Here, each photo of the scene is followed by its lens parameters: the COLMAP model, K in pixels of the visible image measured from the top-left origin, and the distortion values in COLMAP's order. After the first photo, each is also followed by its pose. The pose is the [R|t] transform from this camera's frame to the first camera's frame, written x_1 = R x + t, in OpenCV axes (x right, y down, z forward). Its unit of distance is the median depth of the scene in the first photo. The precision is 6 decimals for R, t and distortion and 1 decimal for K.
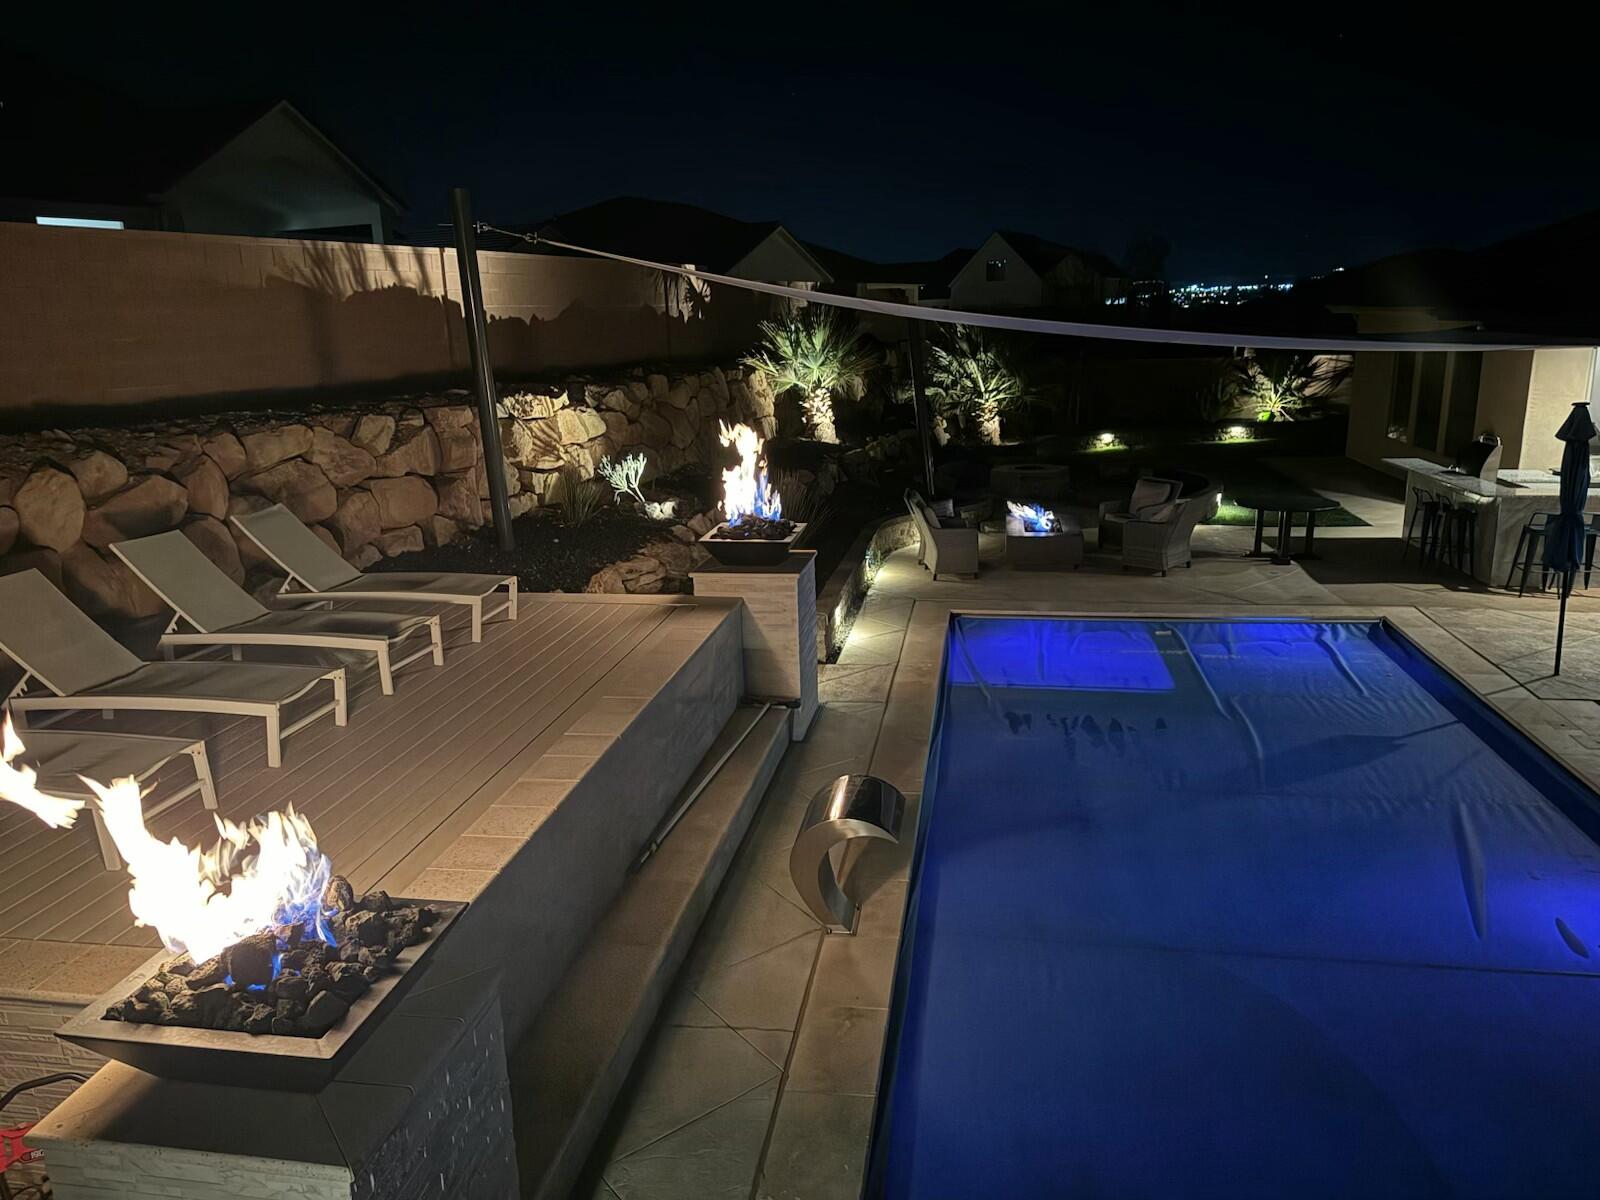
lens RADIAL K [[1129.9, 0, 800.4], [0, 1129.9, 608.0], [0, 0, 1]] dist [0.001678, -0.003623]
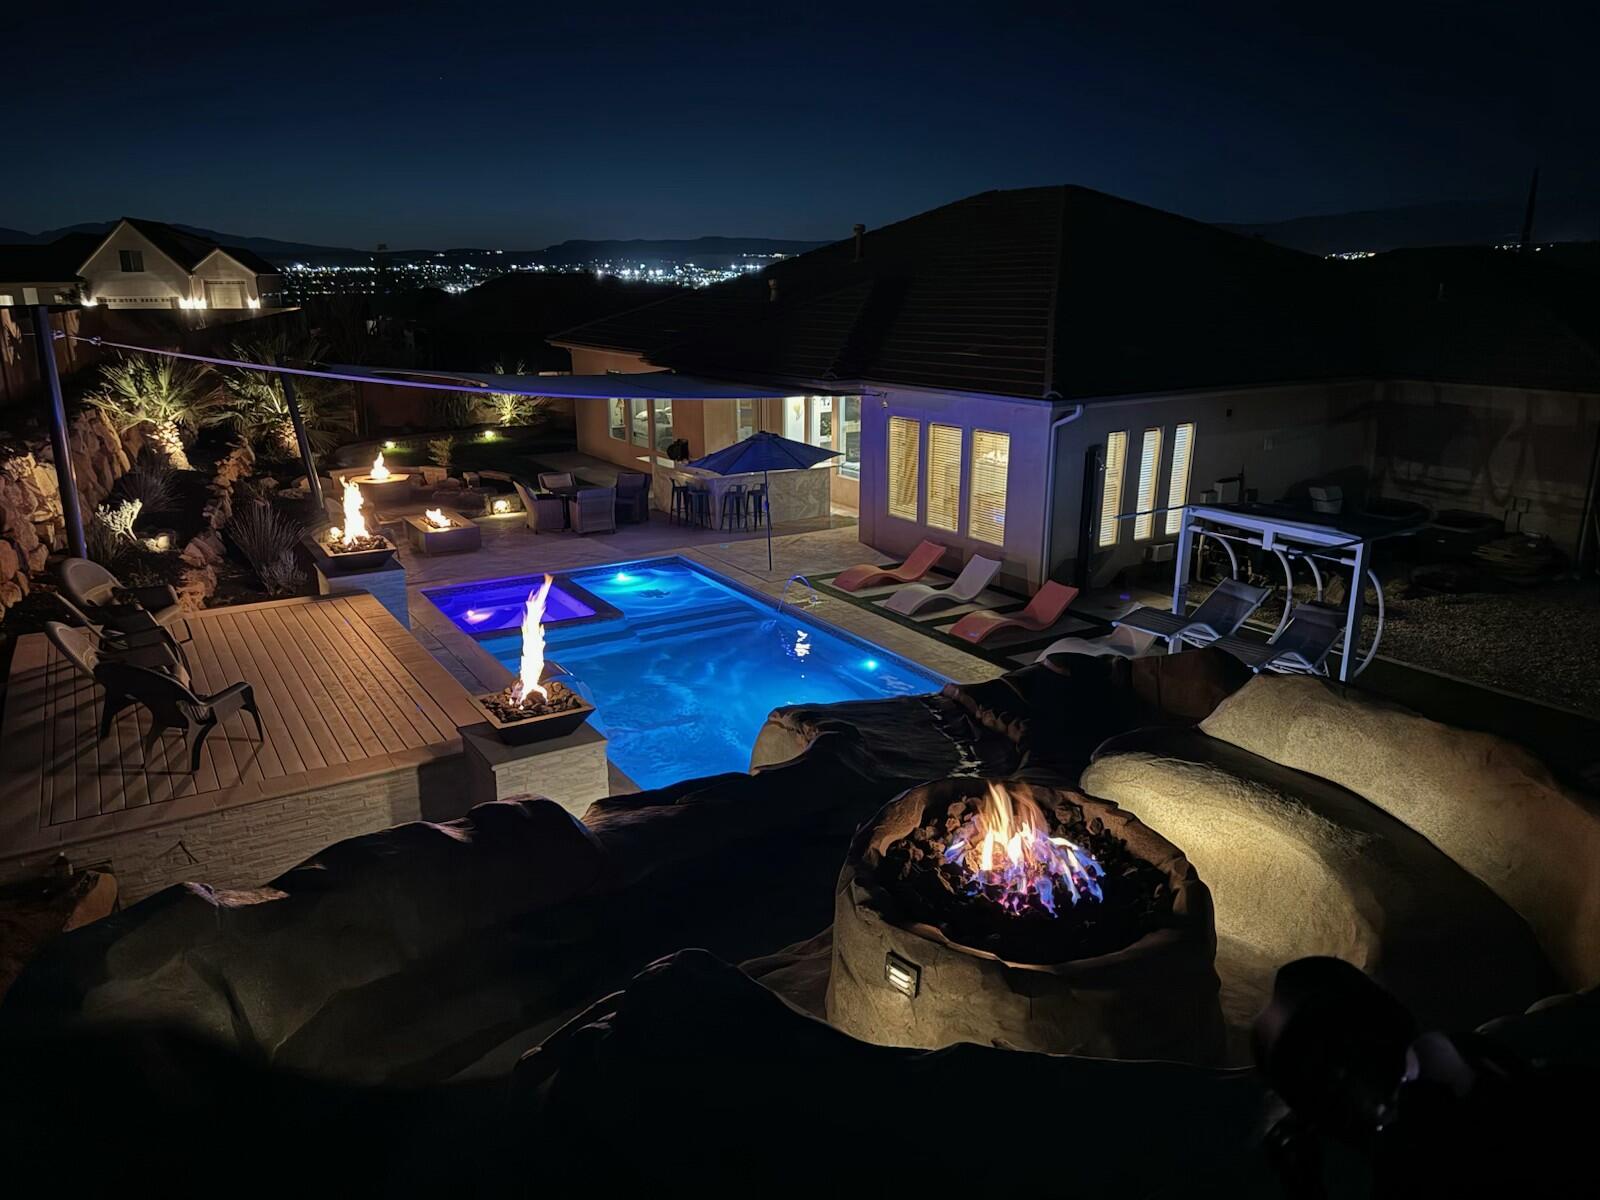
lens RADIAL K [[1129.9, 0, 797.1], [0, 1129.9, 598.4], [0, 0, 1]] dist [0.001678, -0.003623]
pose [[0.736340, -0.153931, 0.658870, -0.288474], [0.143466, 0.987156, 0.070293, -0.010308], [-0.661227, 0.042765, 0.748966, -0.247784]]
